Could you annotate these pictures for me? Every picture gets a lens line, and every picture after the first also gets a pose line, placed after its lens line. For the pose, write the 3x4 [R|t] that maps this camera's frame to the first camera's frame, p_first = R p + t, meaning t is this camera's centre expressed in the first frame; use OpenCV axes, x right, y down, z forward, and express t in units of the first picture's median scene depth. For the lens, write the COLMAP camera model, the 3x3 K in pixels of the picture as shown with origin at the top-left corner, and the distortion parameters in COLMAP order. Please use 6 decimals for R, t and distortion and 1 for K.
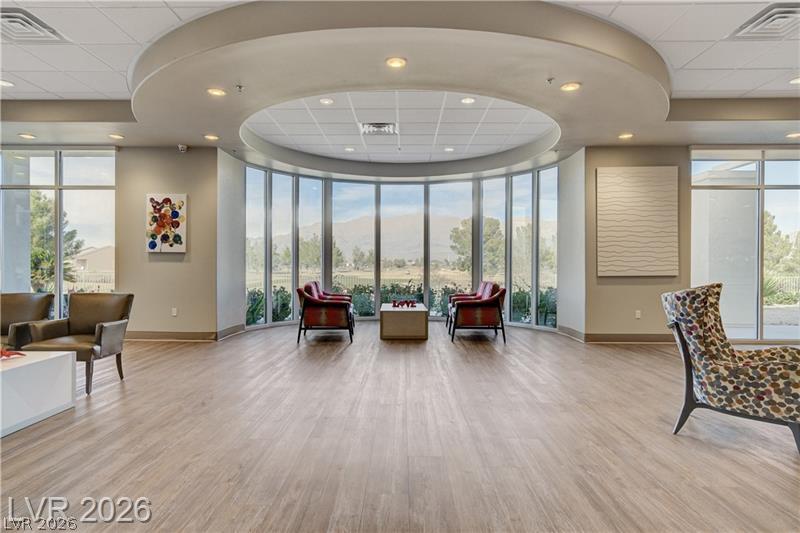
lens RADIAL K [[432.2, 0, 402.1], [0, 432.2, 268.2], [0, 0, 1]] dist [-0.002249, -0.000253]
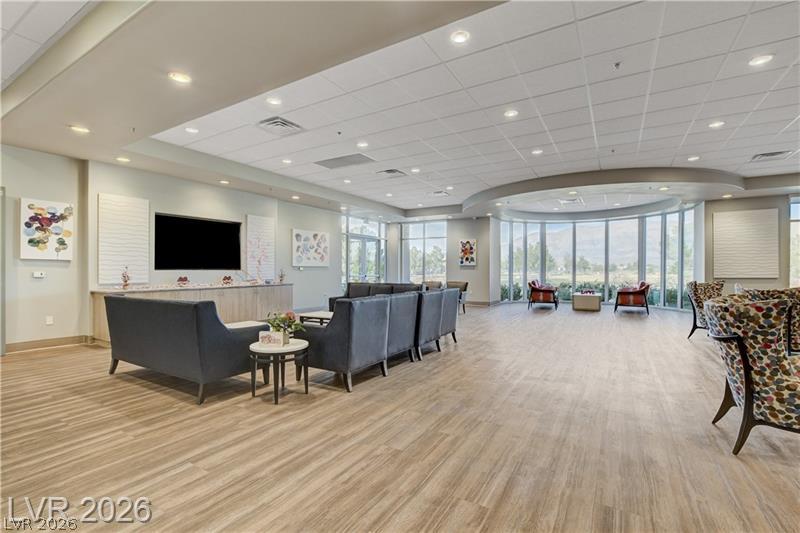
lens RADIAL K [[366.1, 0, 404.4], [0, 366.1, 269.8], [0, 0, 1]] dist [-0.005412, -0.000388]
pose [[0.862284, -0.001361, -0.506423, 0.130495], [-0.000610, 0.999993, -0.003725, -0.006282], [0.506424, 0.003521, 0.862277, -0.789551]]
